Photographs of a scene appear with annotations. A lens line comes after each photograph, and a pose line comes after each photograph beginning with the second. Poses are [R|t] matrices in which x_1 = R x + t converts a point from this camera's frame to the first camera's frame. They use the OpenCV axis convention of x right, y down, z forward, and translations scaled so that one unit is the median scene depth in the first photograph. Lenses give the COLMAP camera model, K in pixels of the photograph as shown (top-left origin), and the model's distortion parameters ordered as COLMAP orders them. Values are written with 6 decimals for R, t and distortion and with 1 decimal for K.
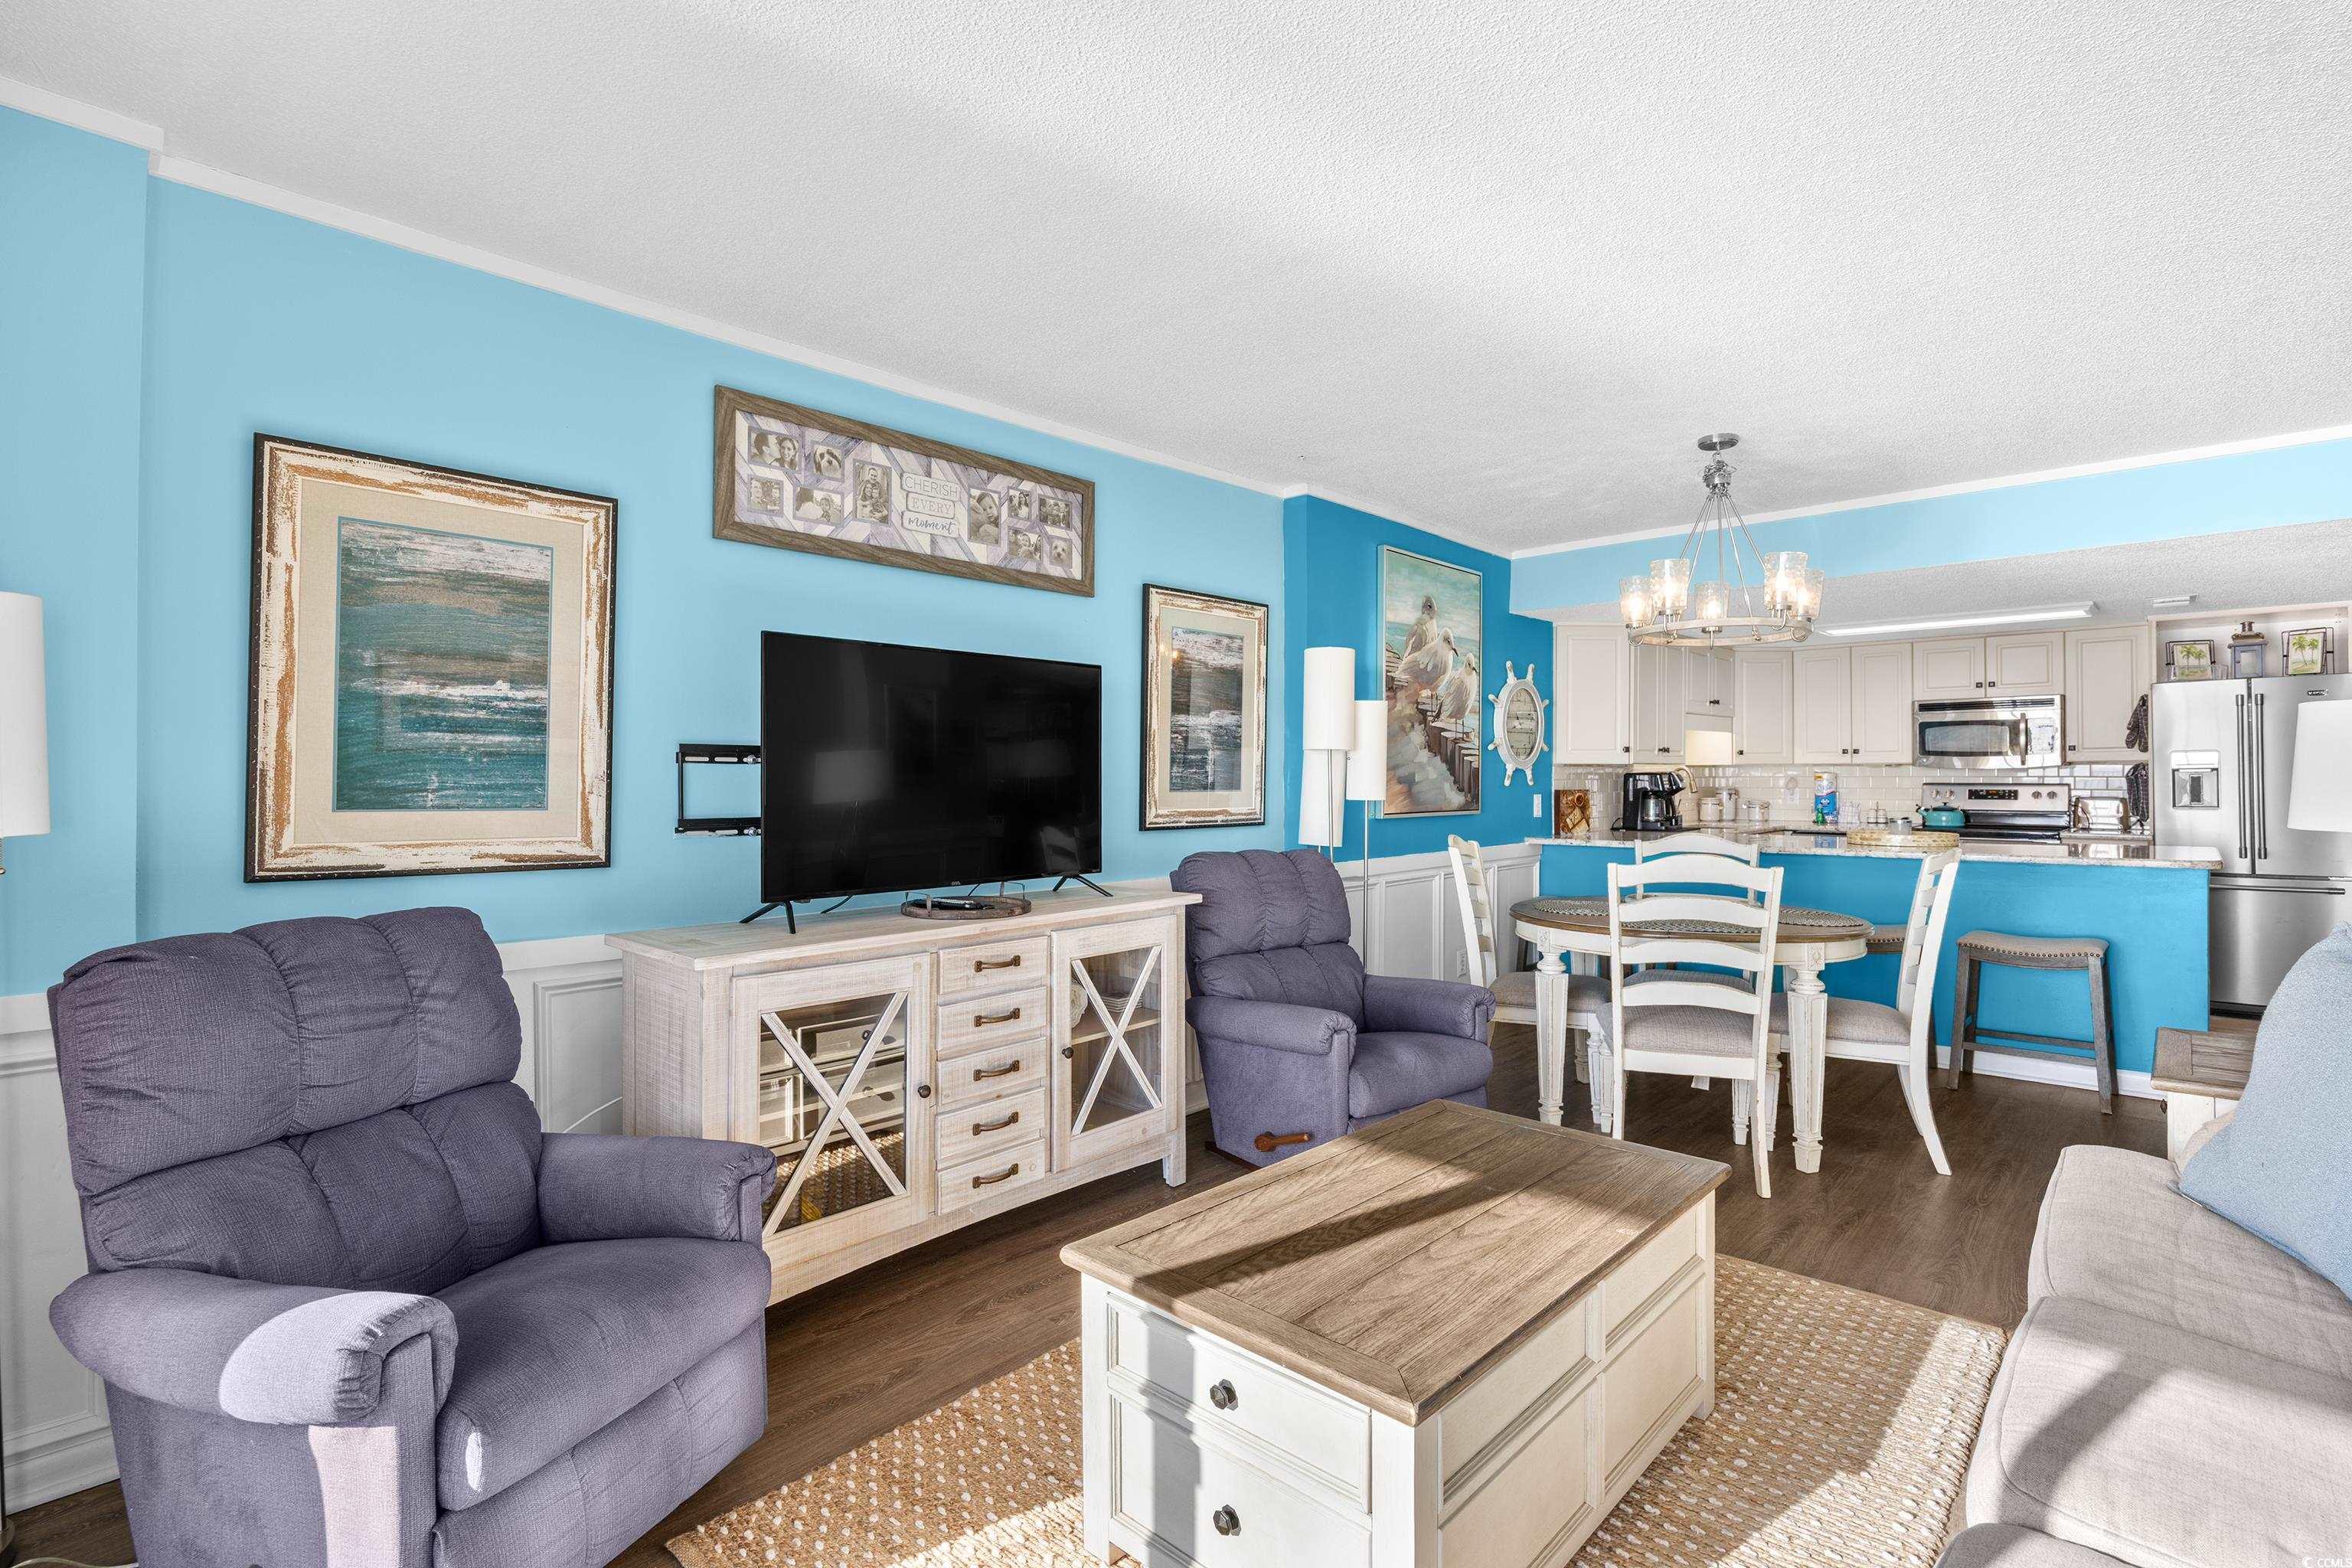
lens RADIAL K [[1091.8, 0, 1171.0], [0, 1091.8, 779.1], [0, 0, 1]] dist [-0.015732, 0.000277]
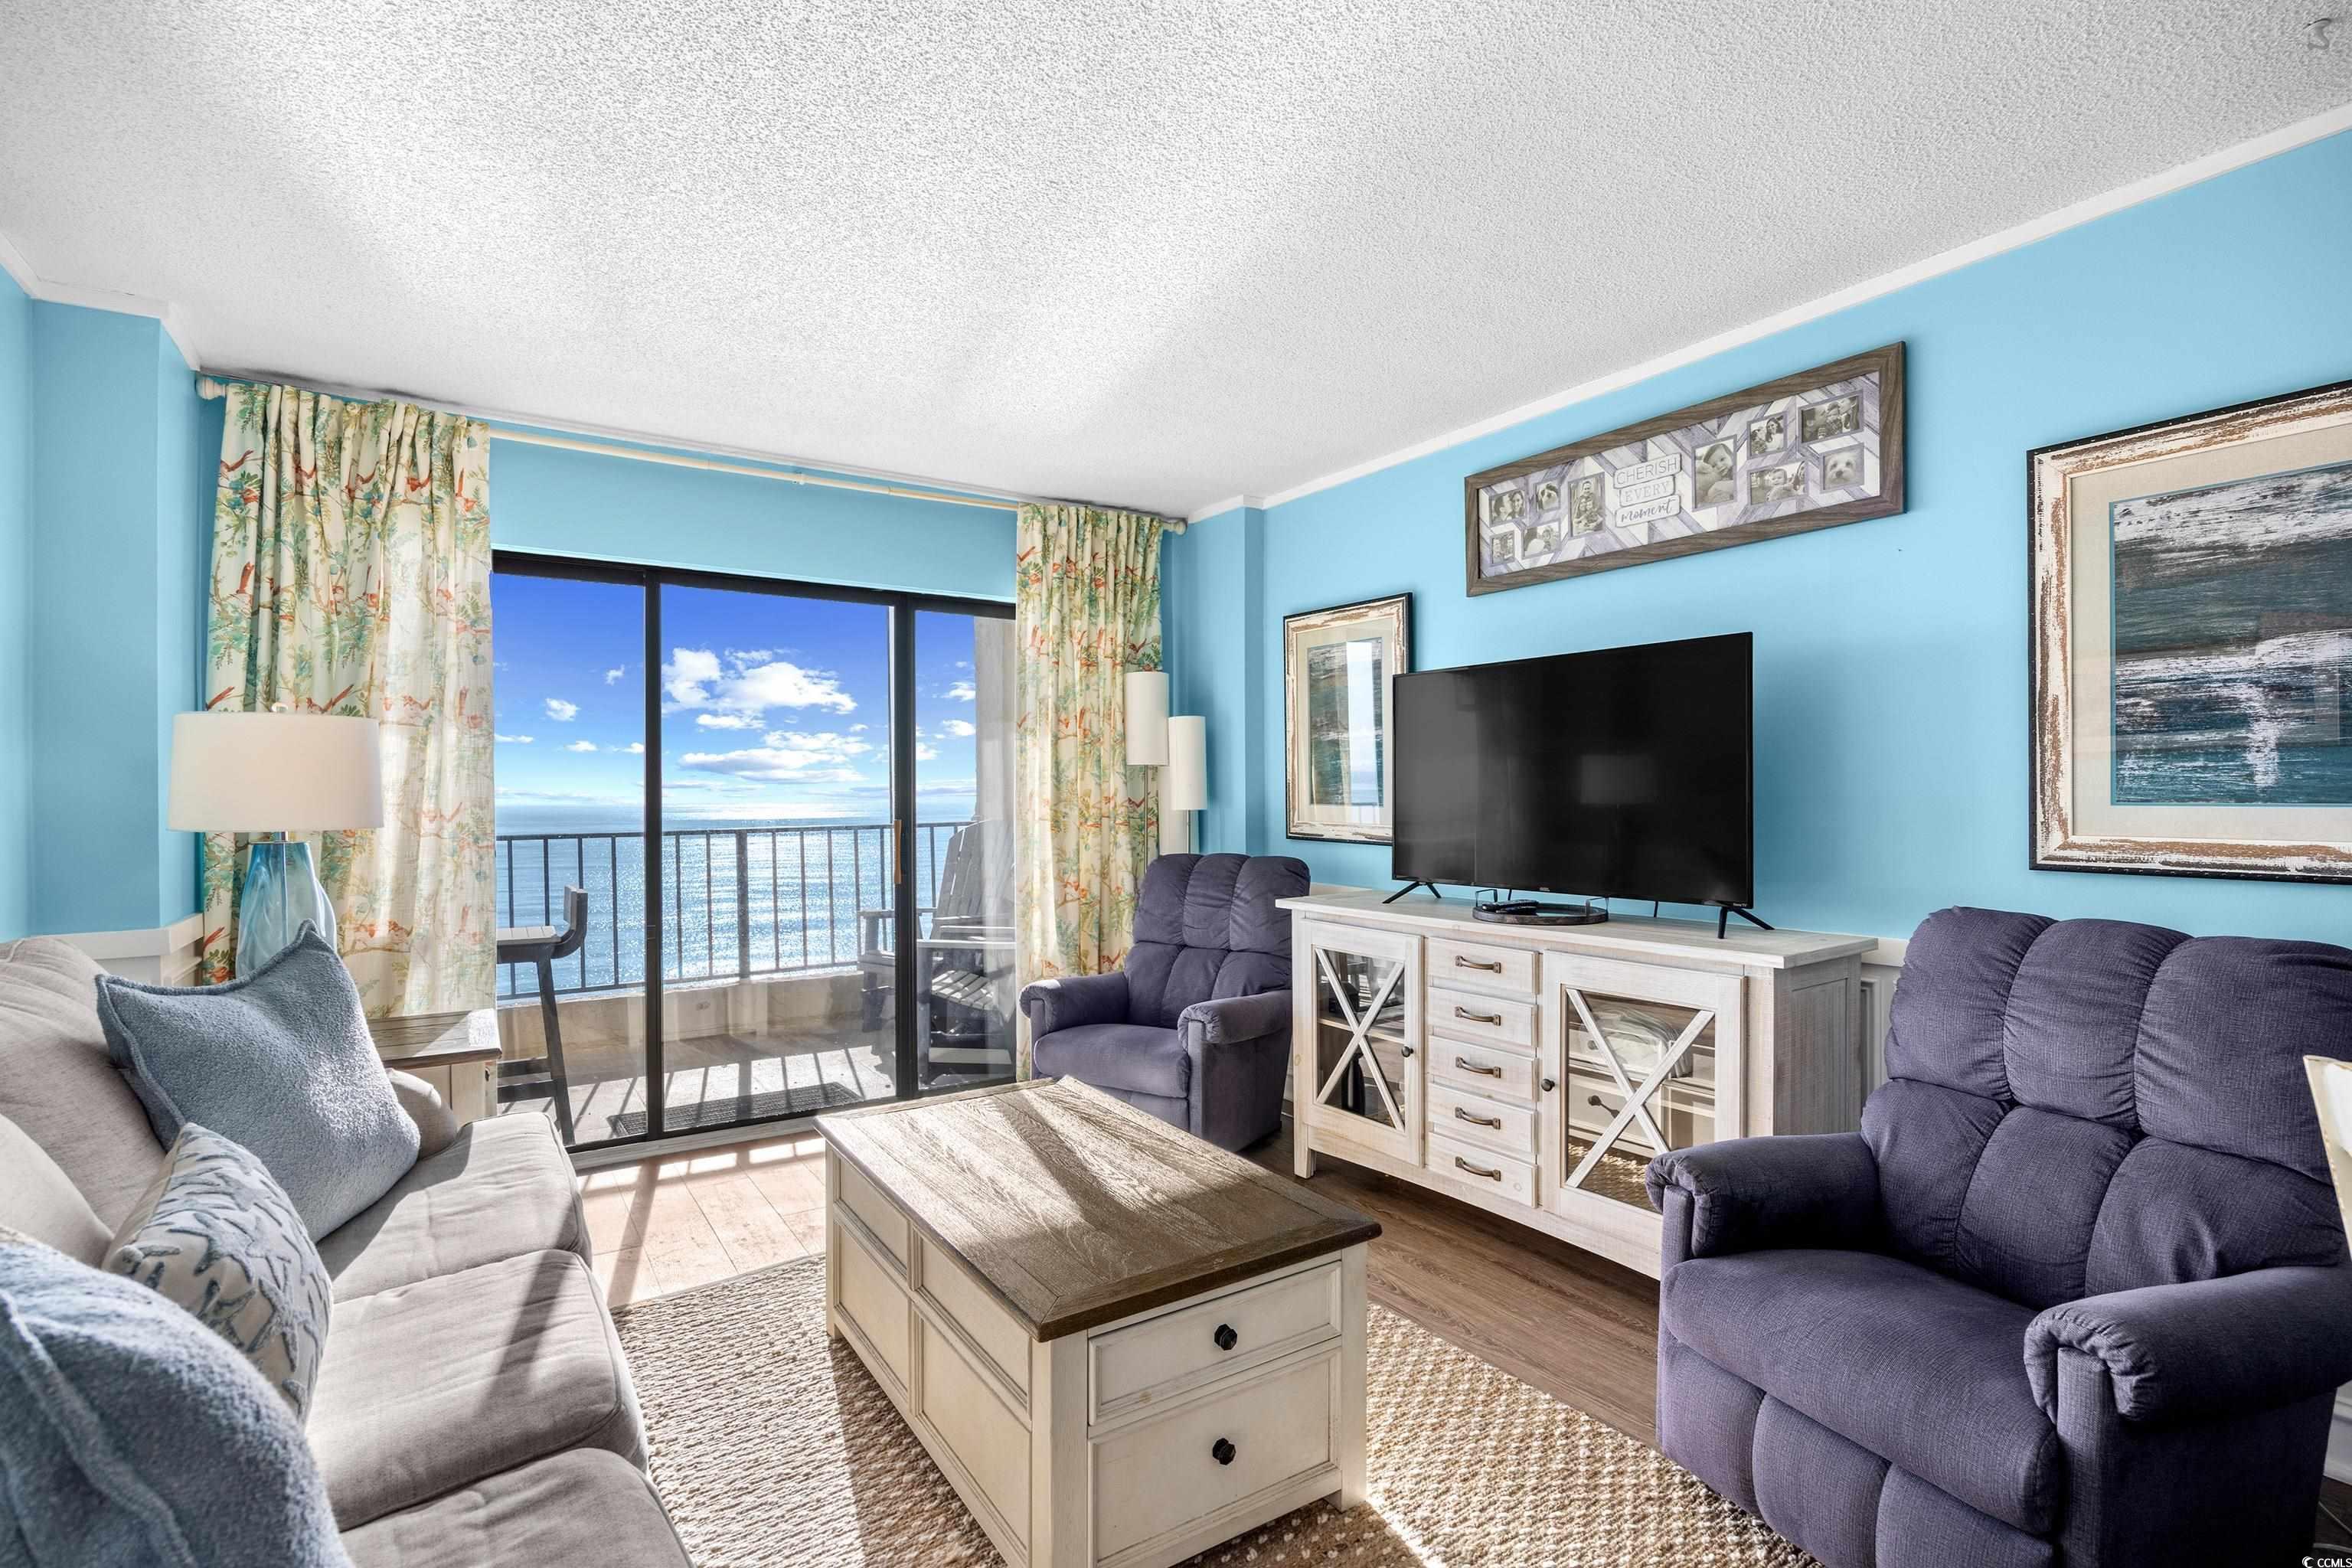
lens RADIAL K [[1092.8, 0, 1177.2], [0, 1092.8, 794.5], [0, 0, 1]] dist [-0.010925, -0.000065]
pose [[-0.216436, 0.005749, -0.976280, 0.569073], [0.005274, 0.999975, 0.004720, 0.001328], [0.976283, -0.004127, -0.216460, 0.591714]]
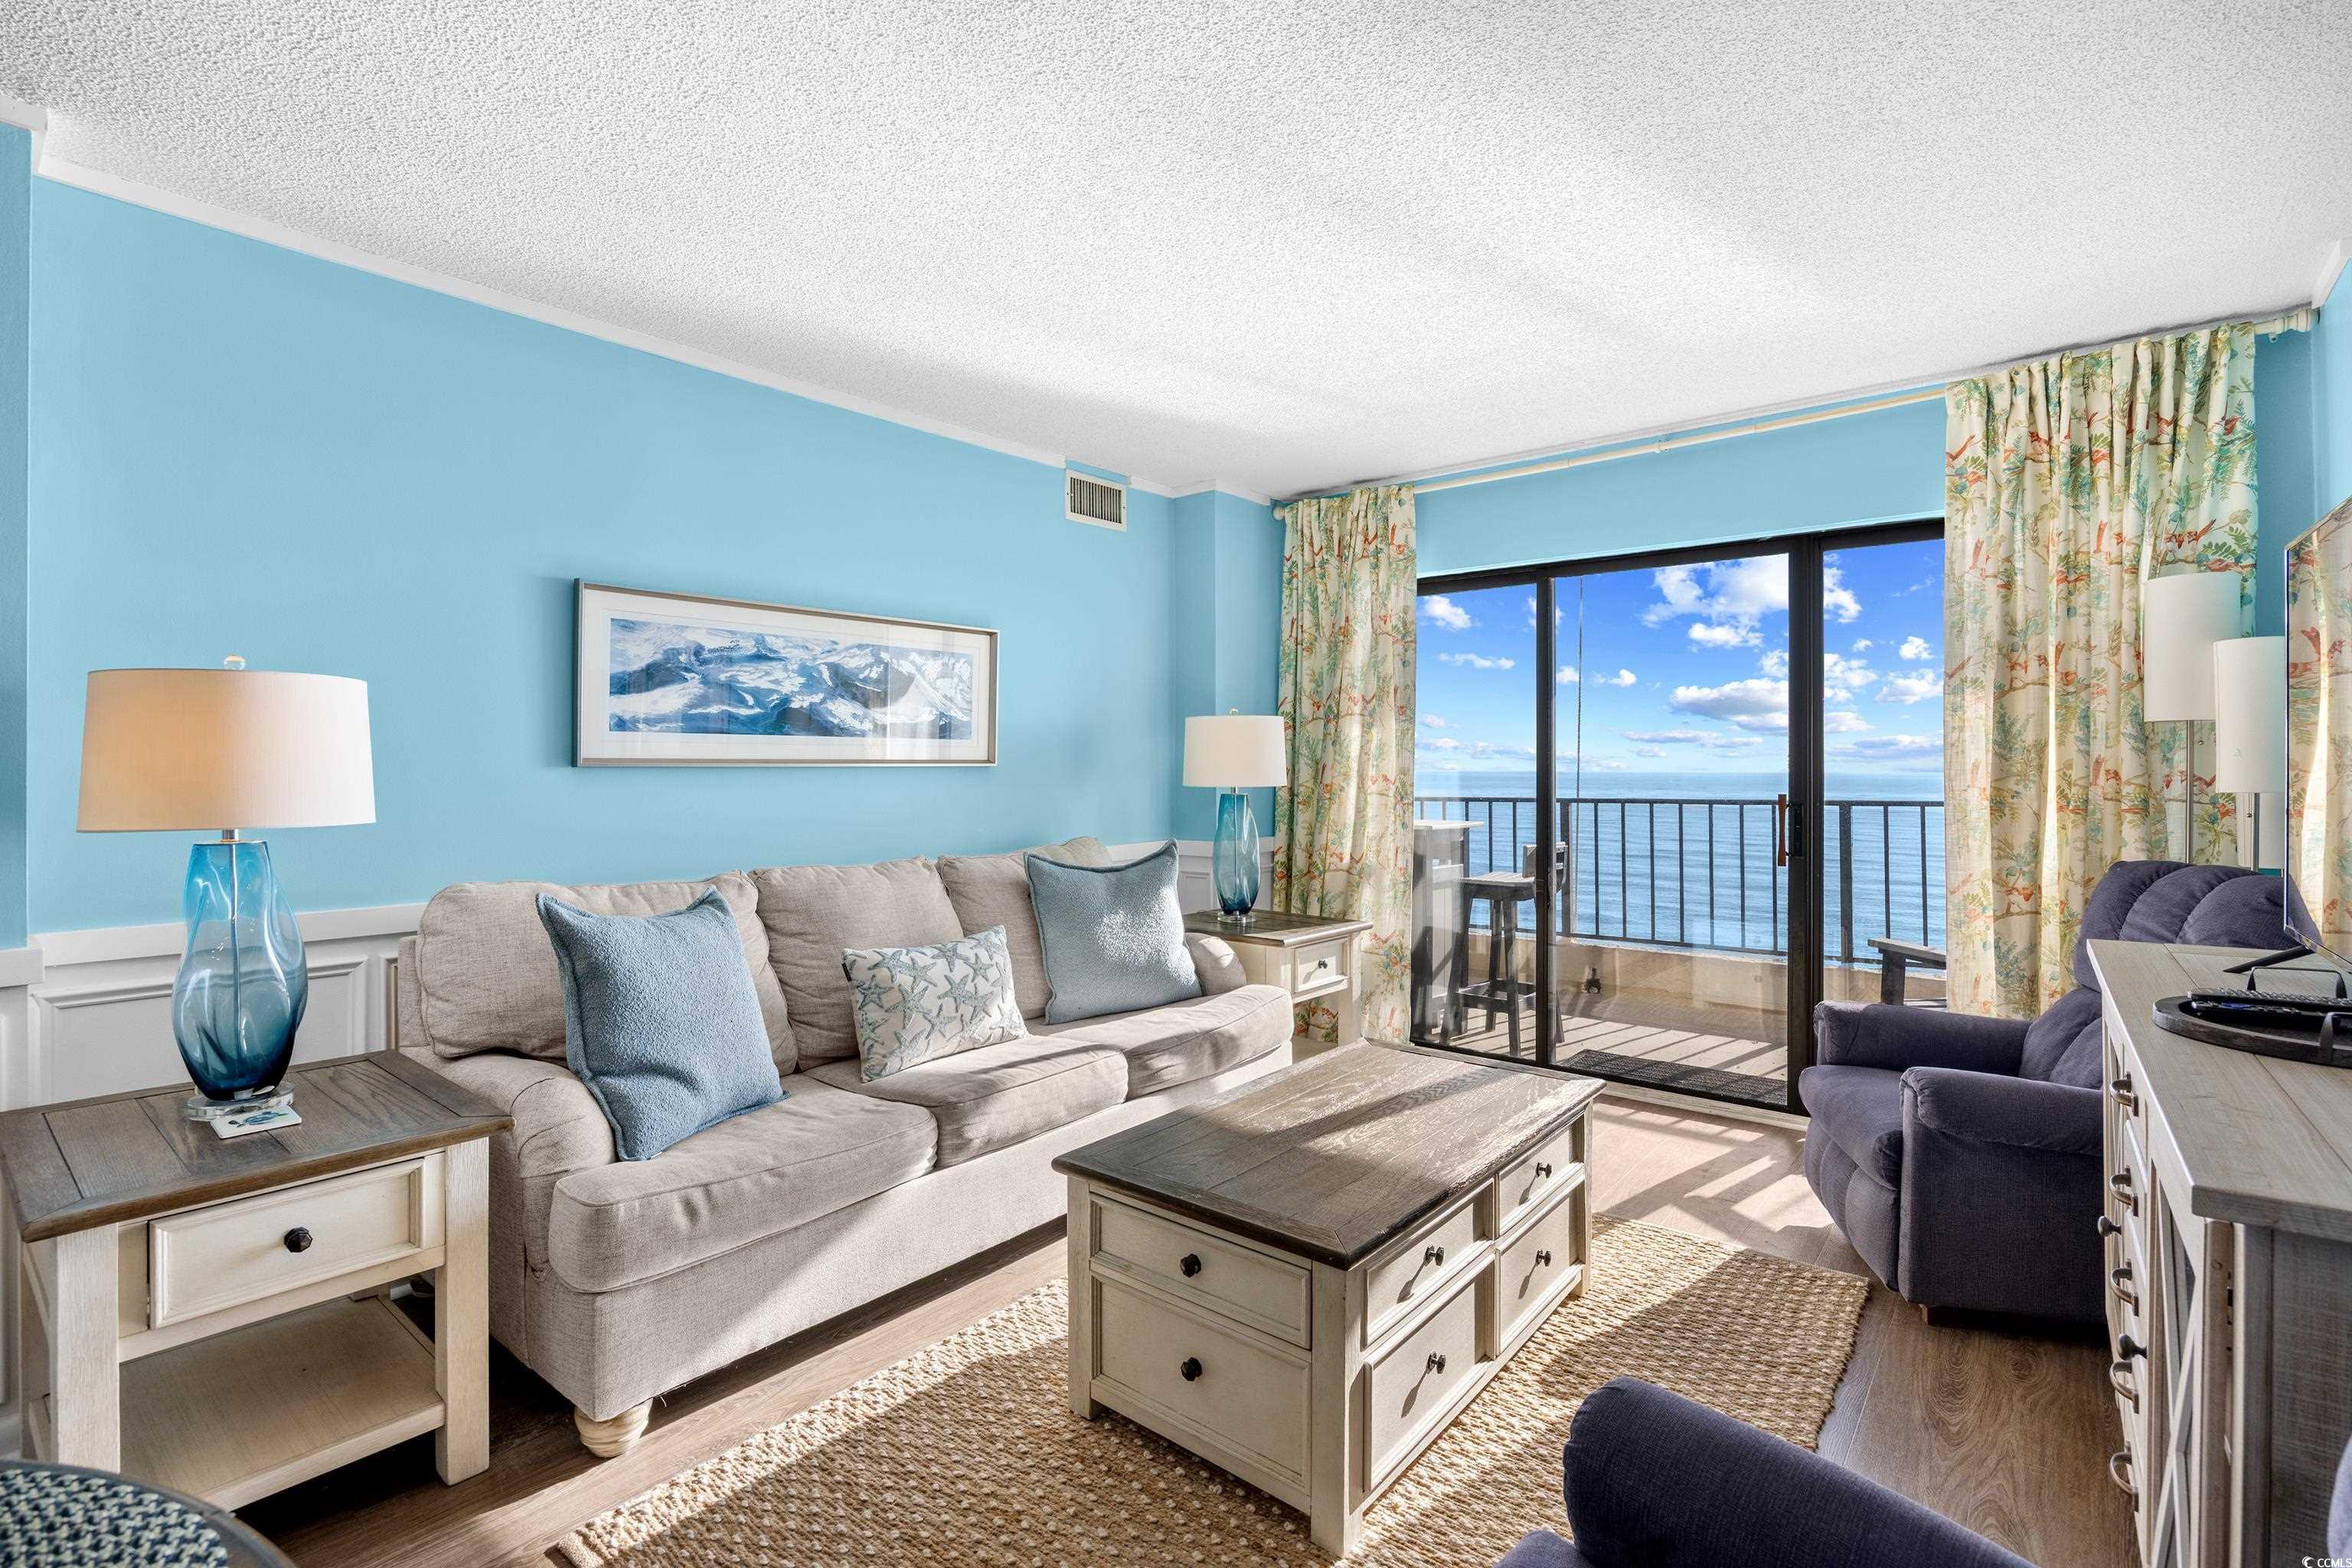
lens RADIAL K [[1081.2, 0, 1174.8], [0, 1081.2, 774.7], [0, 0, 1]] dist [-0.012499, 0.000478]
pose [[-0.997148, 0.006658, -0.075180, 0.227207], [0.005963, 0.999937, 0.009468, 0.000995], [0.075238, 0.008992, -0.997125, 0.938217]]
